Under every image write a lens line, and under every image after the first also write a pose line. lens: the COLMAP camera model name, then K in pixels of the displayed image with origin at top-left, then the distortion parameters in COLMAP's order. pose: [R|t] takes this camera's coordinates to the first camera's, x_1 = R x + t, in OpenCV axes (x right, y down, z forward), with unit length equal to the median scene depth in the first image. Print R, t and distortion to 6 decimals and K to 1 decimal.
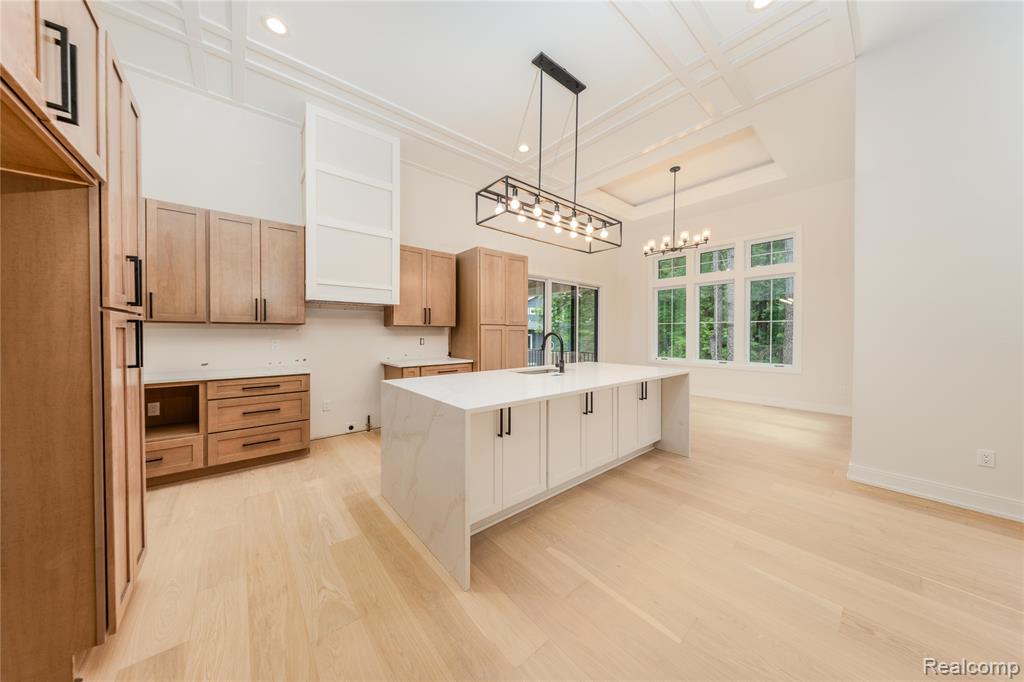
lens RADIAL K [[321.4, 0, 508.3], [0, 321.4, 332.7], [0, 0, 1]] dist [0.000339, 0.000004]
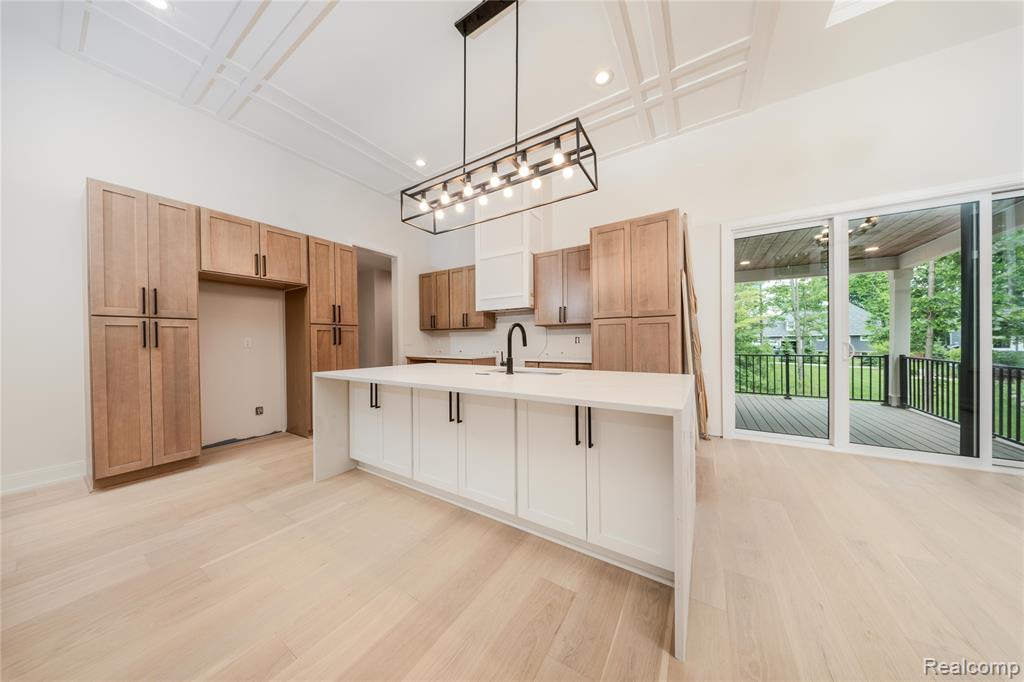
lens RADIAL K [[304.0, 0, 507.3], [0, 304.0, 343.7], [0, 0, 1]] dist [-0.001129, -0.000179]
pose [[0.297490, 0.000734, -0.954725, 0.584463], [0.014552, 0.999880, 0.005303, 0.030945], [0.954614, -0.015470, 0.297444, 0.522496]]
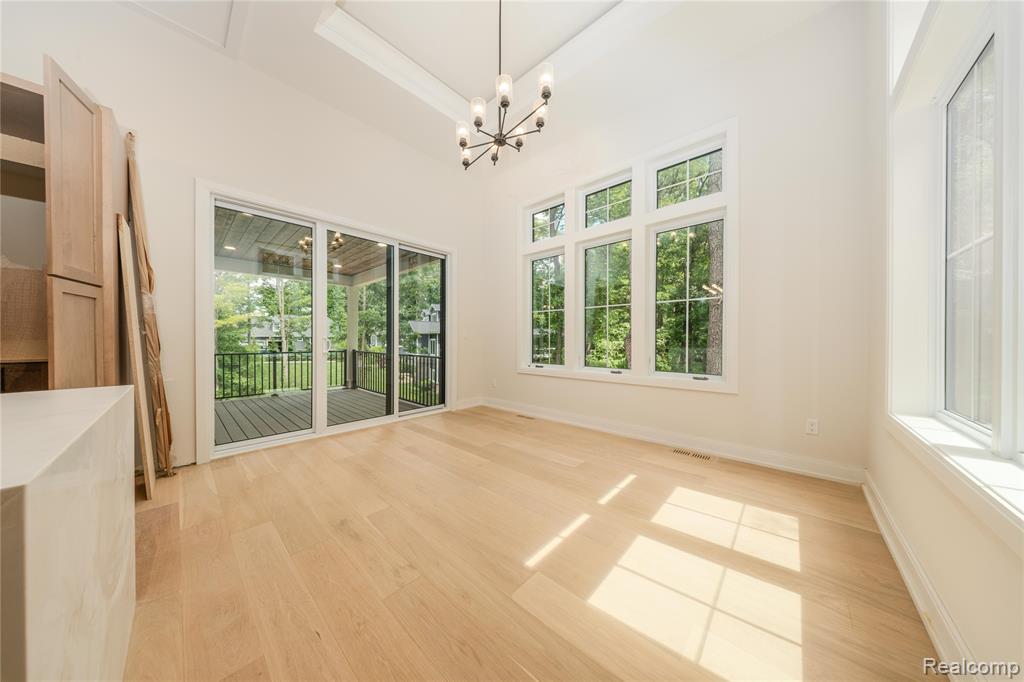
lens RADIAL K [[304.0, 0, 507.3], [0, 304.0, 343.7], [0, 0, 1]] dist [-0.001129, -0.000179]
pose [[0.991179, 0.001744, 0.132516, 0.522649], [-0.003201, 0.999937, 0.010780, 0.045465], [-0.132489, -0.011109, 0.991122, 0.619039]]
